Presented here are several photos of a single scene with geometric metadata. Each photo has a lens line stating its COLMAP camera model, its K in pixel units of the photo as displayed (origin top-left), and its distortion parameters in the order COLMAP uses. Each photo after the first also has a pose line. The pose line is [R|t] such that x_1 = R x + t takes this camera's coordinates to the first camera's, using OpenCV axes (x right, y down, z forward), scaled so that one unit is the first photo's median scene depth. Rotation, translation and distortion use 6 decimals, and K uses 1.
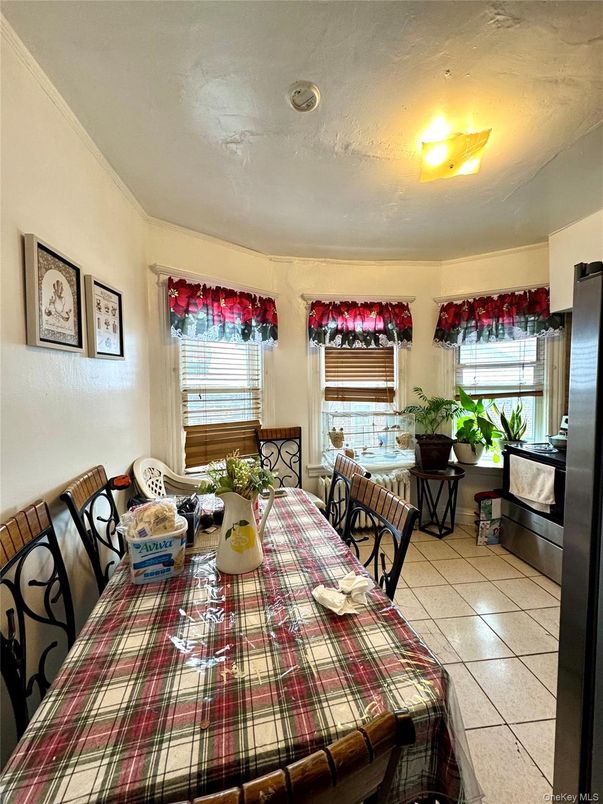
lens RADIAL K [[318.7, 0, 299.8], [0, 318.7, 402.2], [0, 0, 1]] dist [0.001351, -0.000030]
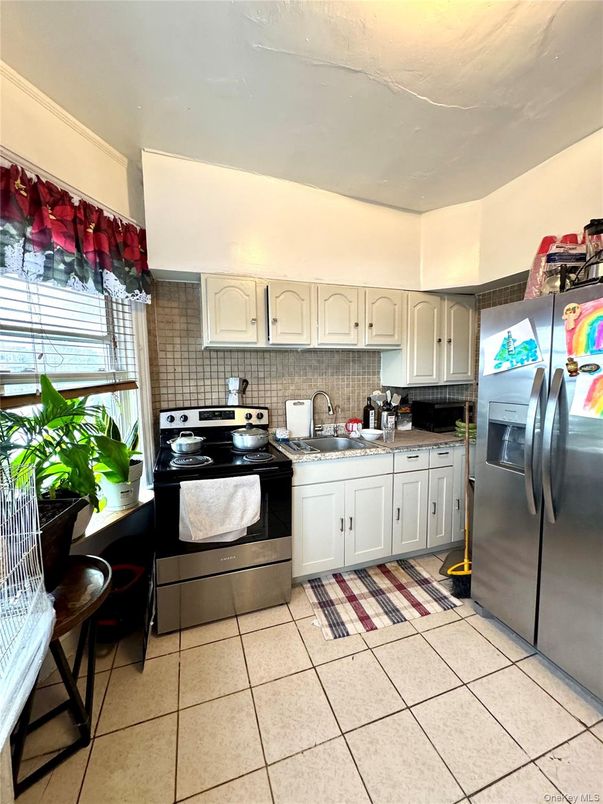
lens RADIAL K [[318.7, 0, 300.6], [0, 318.7, 399.7], [0, 0, 1]] dist [0.001351, -0.000030]
pose [[-0.209153, -0.077484, 0.974808, 0.012311], [0.049574, 0.994734, 0.089704, -0.038157], [-0.976626, 0.067087, -0.204211, 0.788954]]
